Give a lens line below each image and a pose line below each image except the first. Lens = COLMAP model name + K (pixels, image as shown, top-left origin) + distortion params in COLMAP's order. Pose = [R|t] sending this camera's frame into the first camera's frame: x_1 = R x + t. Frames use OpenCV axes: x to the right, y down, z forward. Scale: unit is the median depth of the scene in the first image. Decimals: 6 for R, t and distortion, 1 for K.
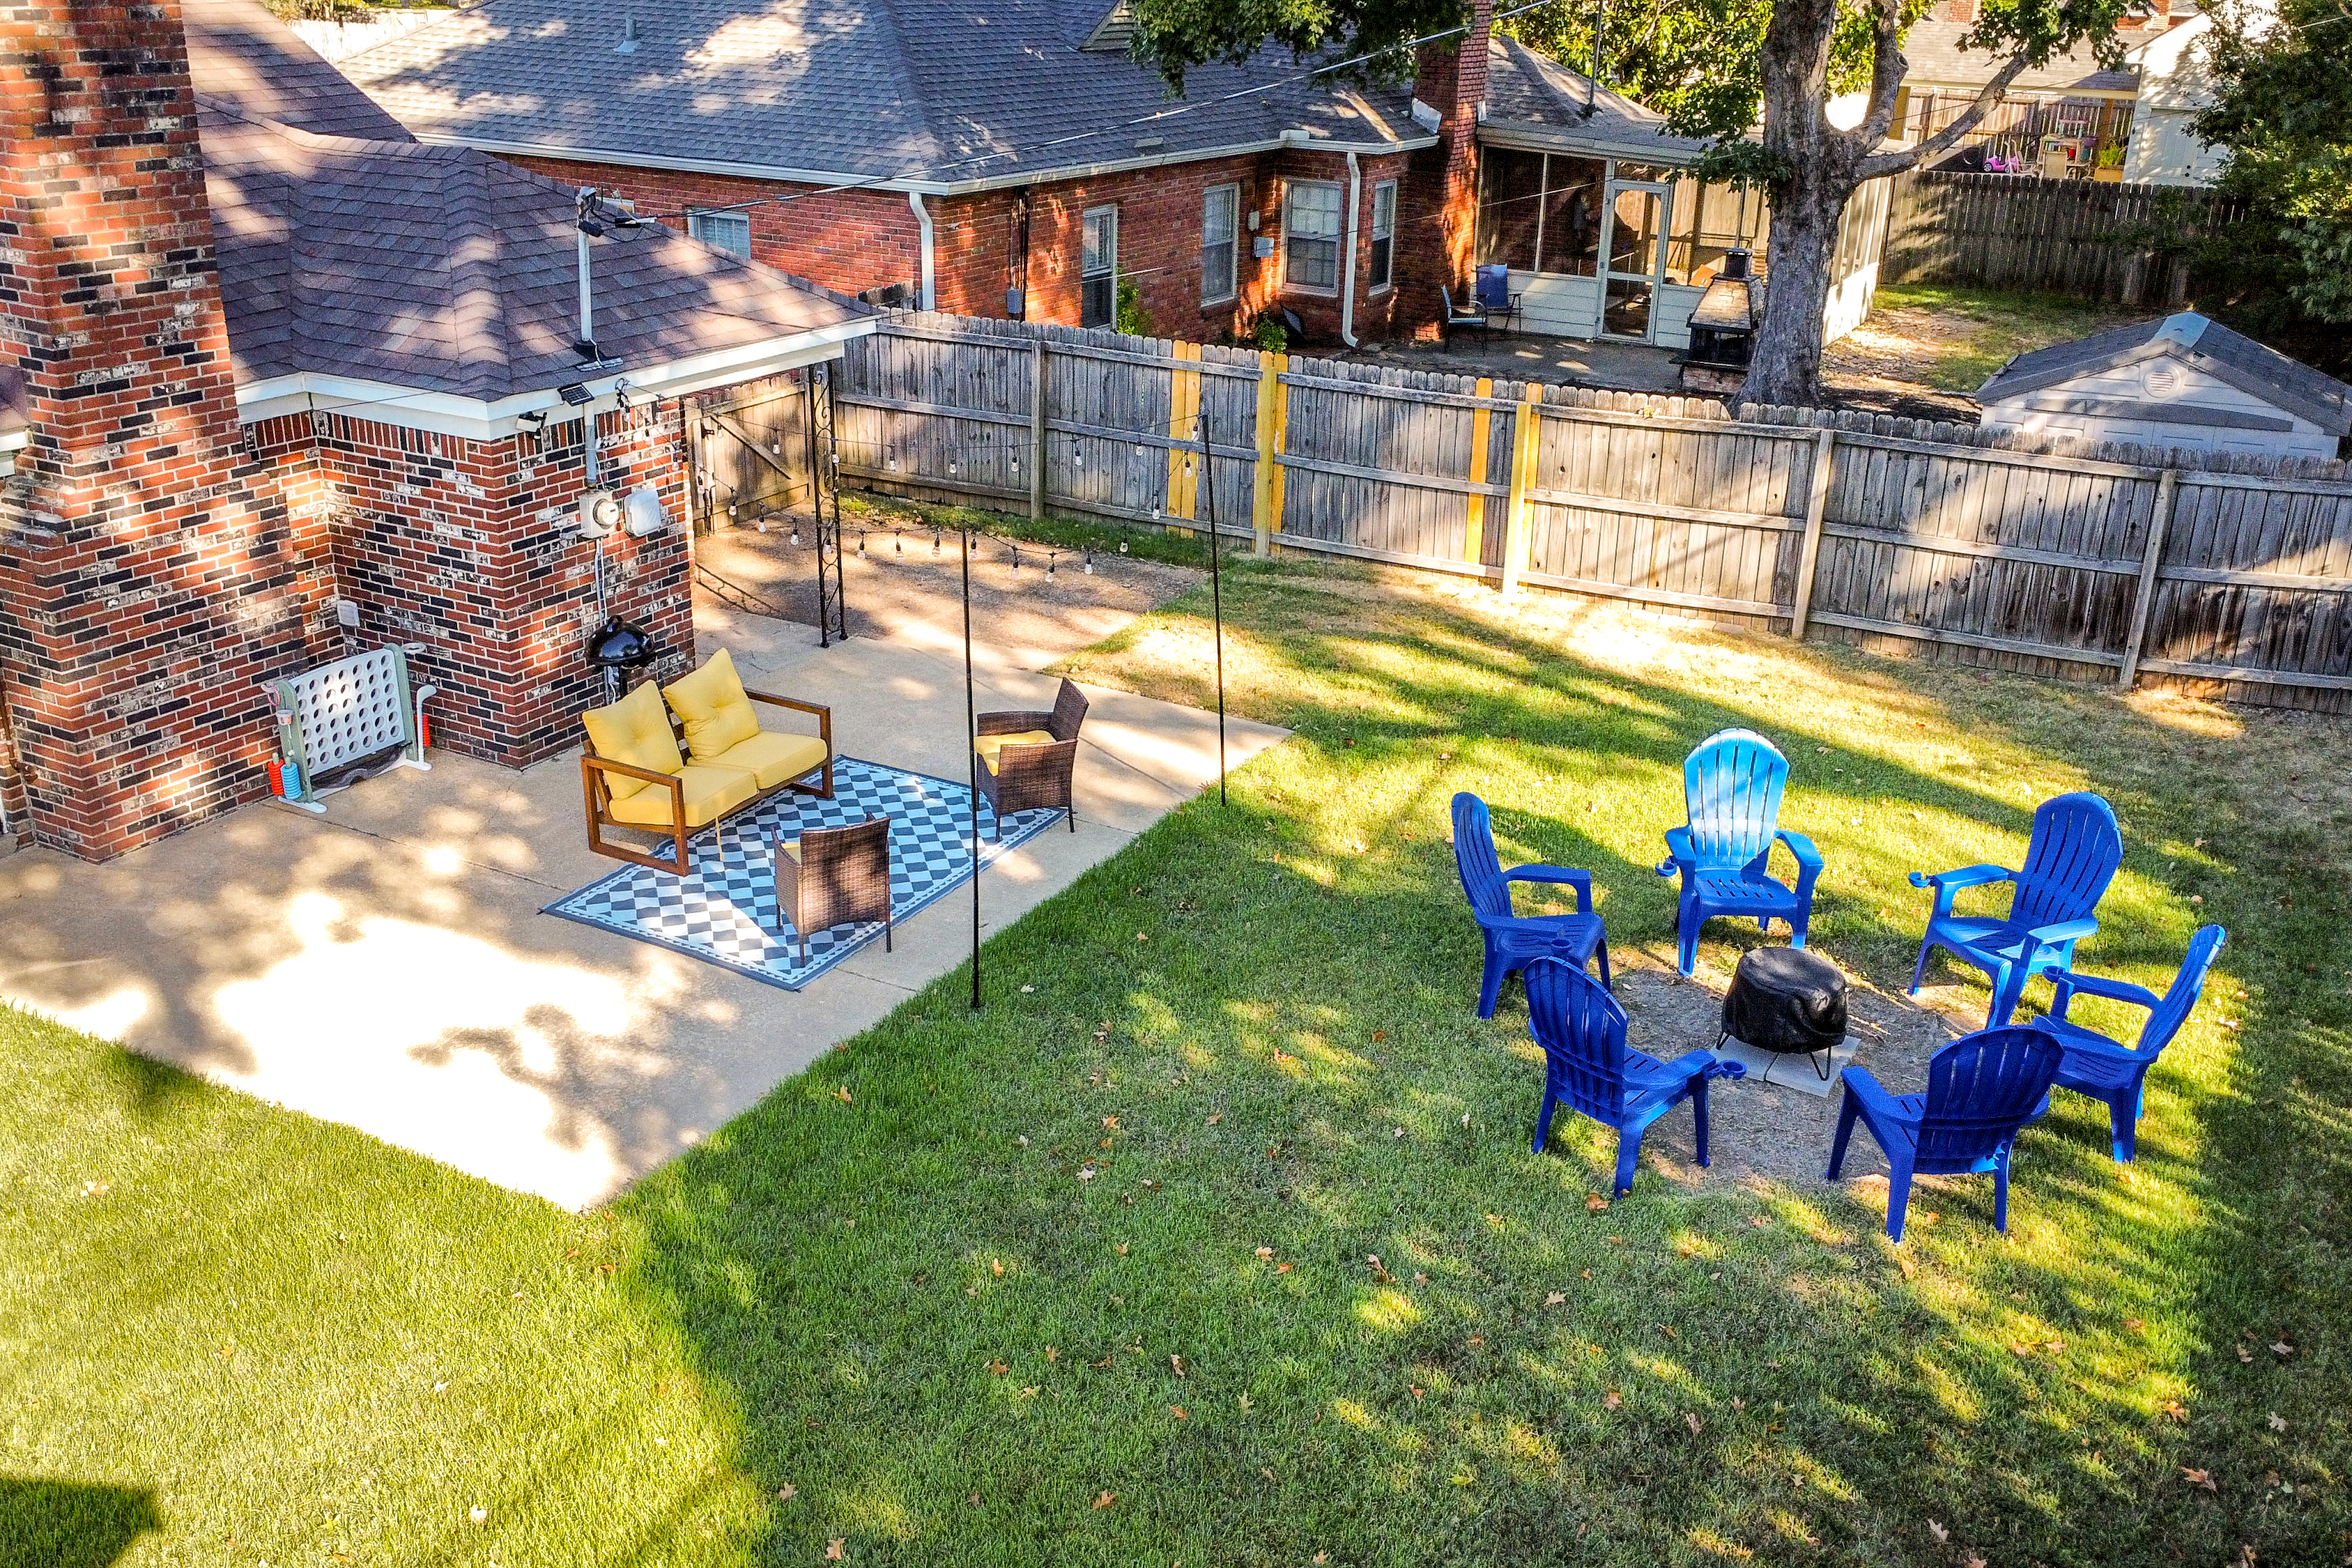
lens RADIAL K [[1991.0, 0, 1176.0], [0, 1991.0, 784.0], [0, 0, 1]] dist [-0.003210, -0.001246]
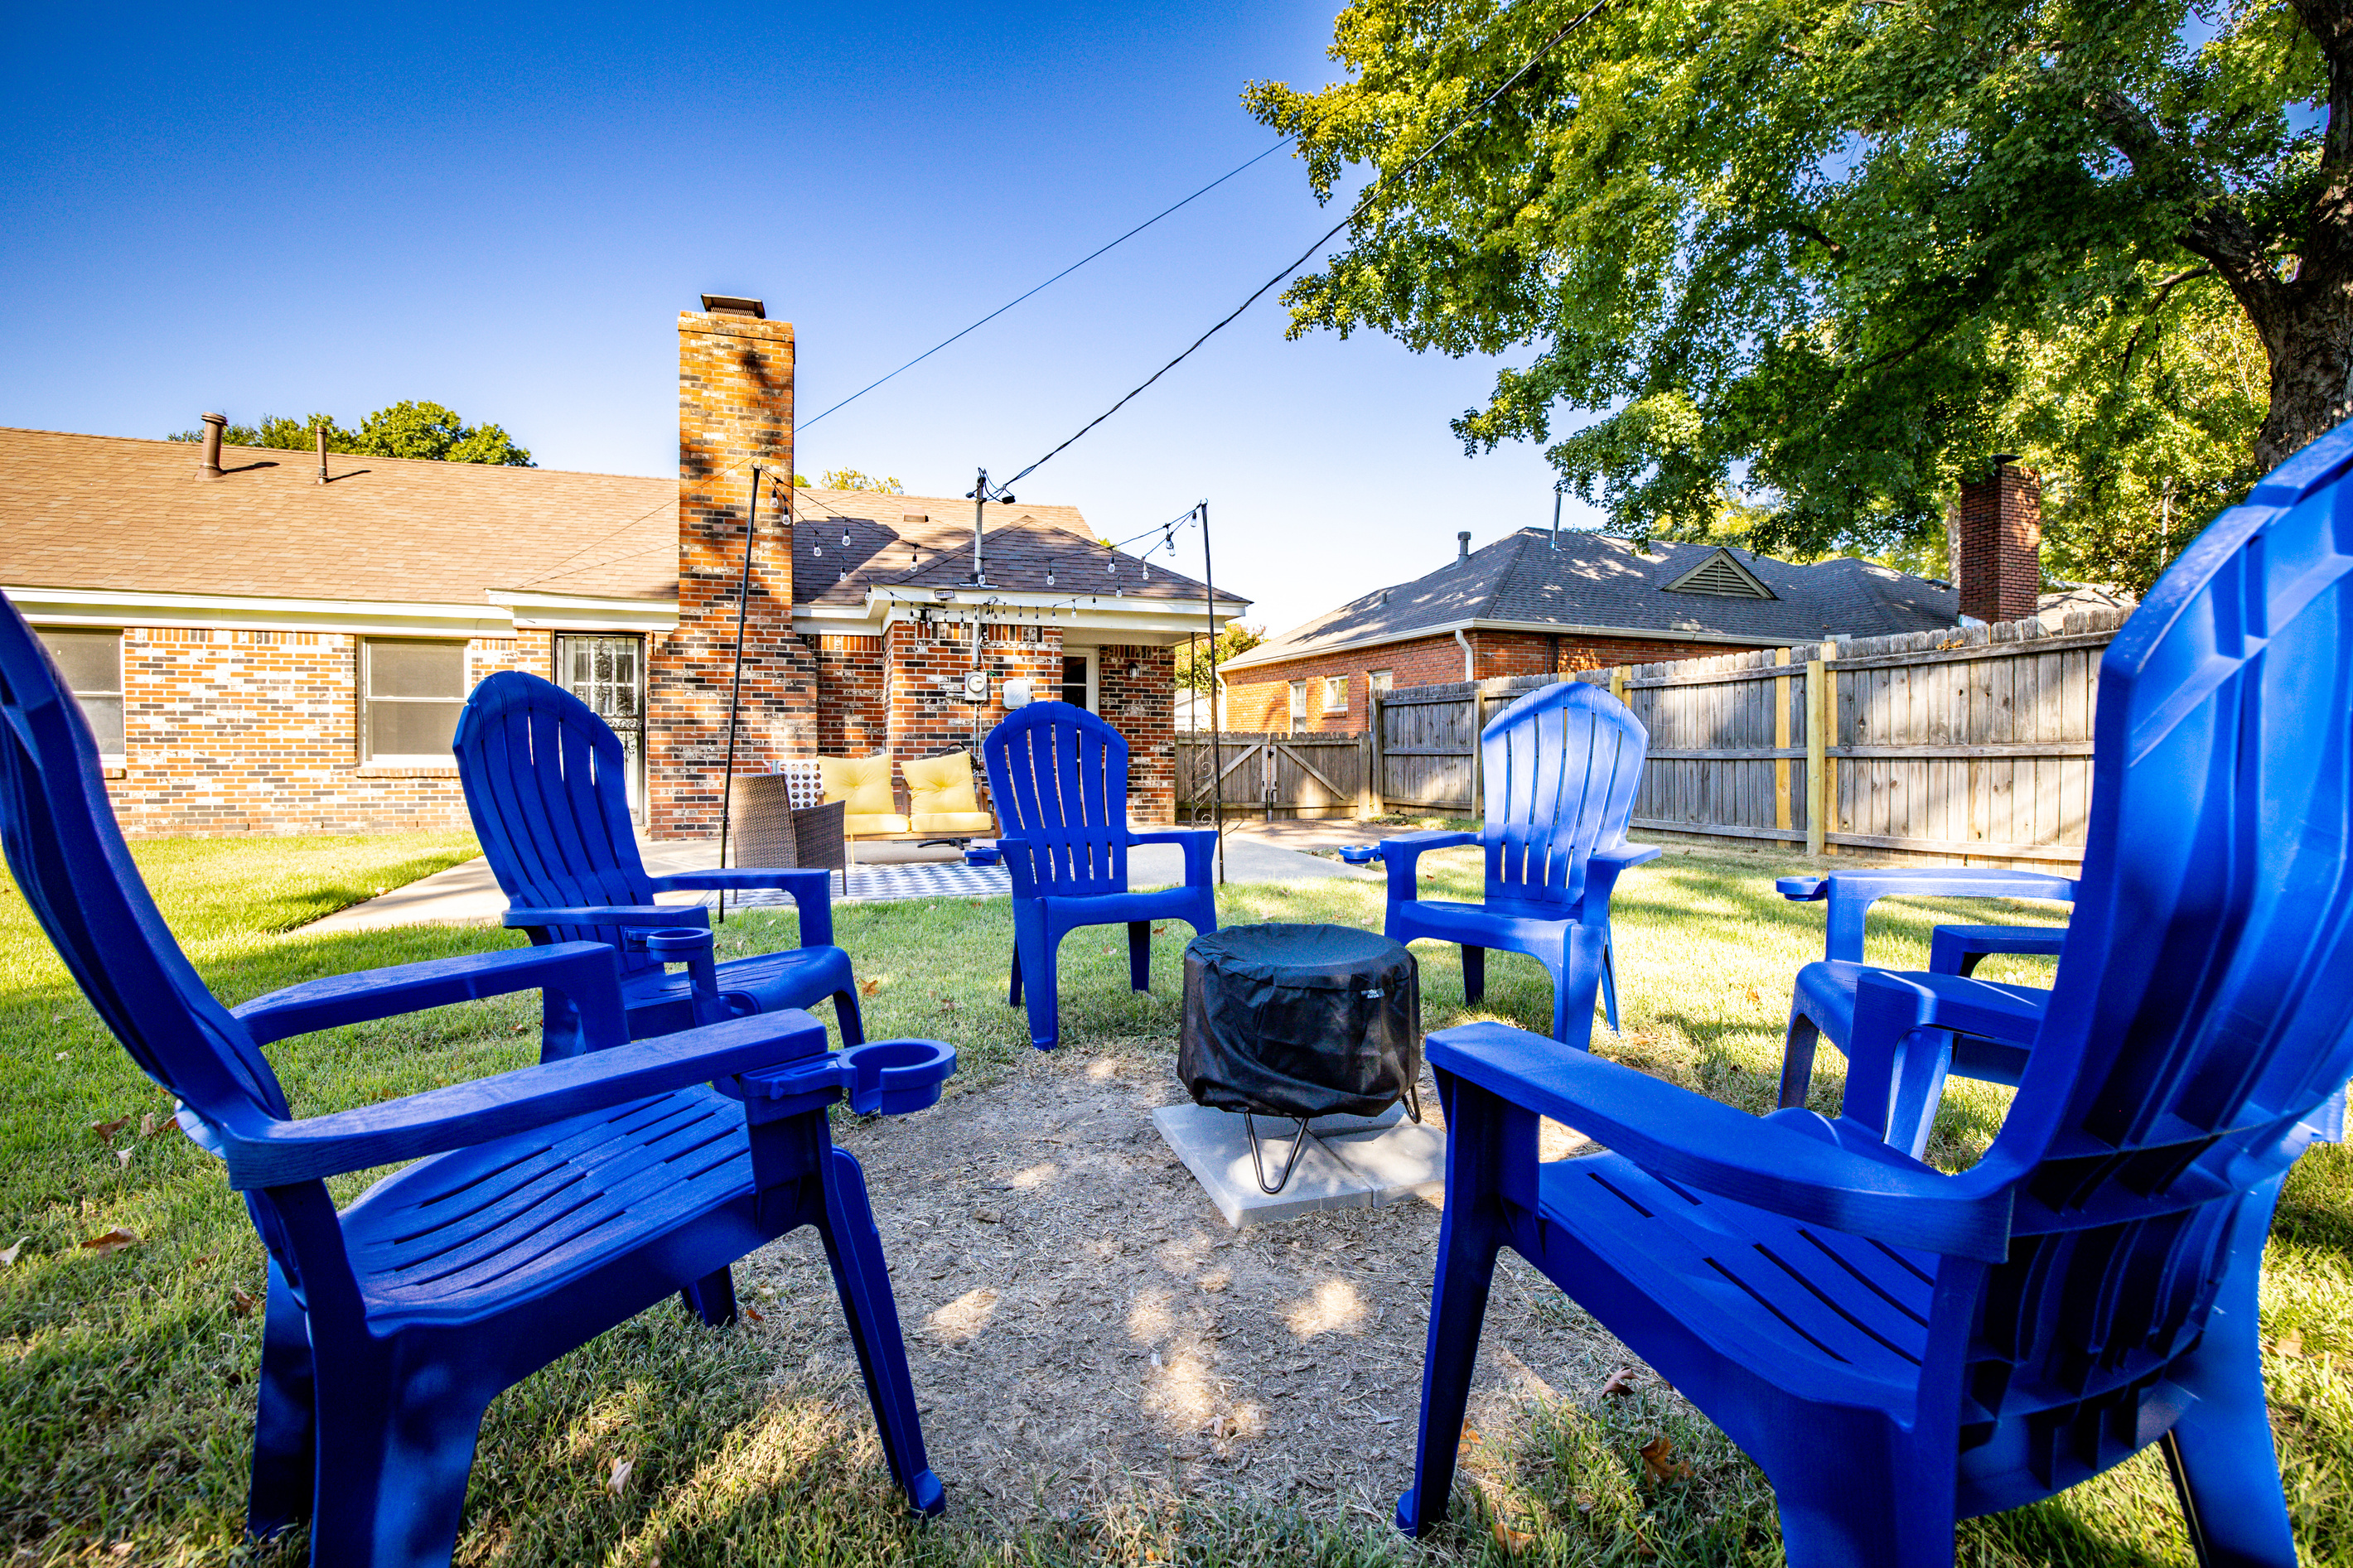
lens RADIAL K [[983.8, 0, 1171.7], [0, 983.8, 776.2], [0, 0, 1]] dist [-0.000555, 0.000122]
pose [[0.751990, 0.006626, -0.659141, 0.334198], [-0.233790, 0.937625, -0.257296, 0.092688], [0.616323, 0.347584, 0.706634, 0.590690]]
